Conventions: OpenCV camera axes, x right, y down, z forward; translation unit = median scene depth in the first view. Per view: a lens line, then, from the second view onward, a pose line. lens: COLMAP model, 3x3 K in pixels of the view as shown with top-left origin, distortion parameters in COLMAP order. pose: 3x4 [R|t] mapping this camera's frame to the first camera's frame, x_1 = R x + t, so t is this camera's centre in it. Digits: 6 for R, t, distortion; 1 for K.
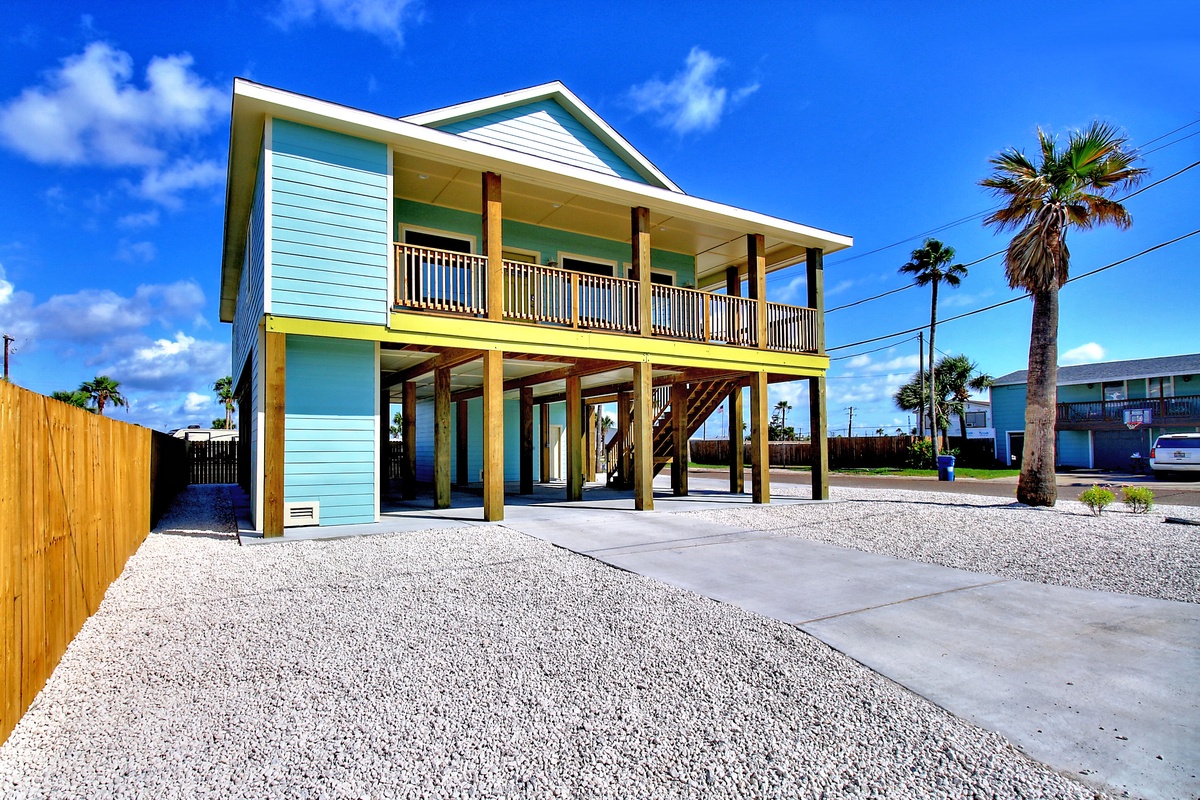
lens RADIAL K [[617.7, 0, 599.6], [0, 617.7, 398.5], [0, 0, 1]] dist [0.002557, -0.011736]
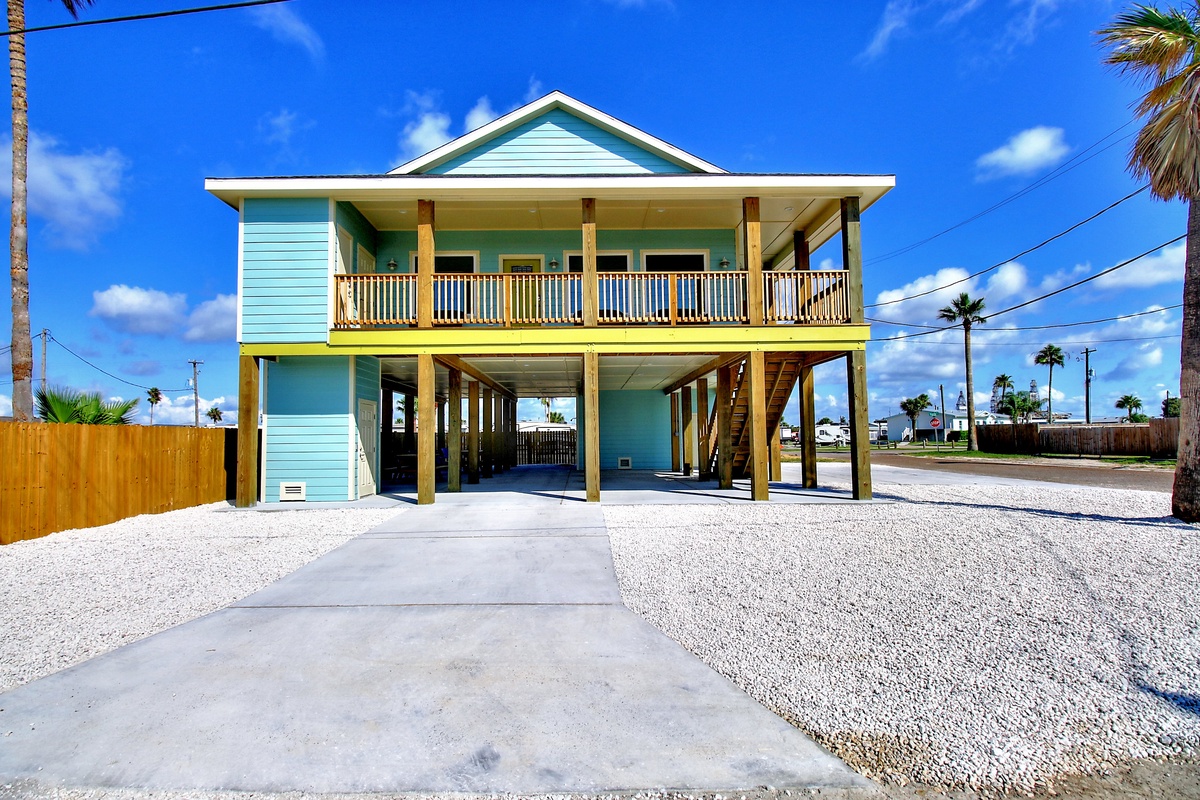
lens RADIAL K [[515.7, 0, 599.0], [0, 515.7, 402.1], [0, 0, 1]] dist [0.000613, -0.007941]
pose [[0.867686, -0.041889, -0.495345, 0.356986], [0.047732, 0.998860, -0.000859, 0.015992], [0.494817, -0.022898, 0.868696, 0.206281]]
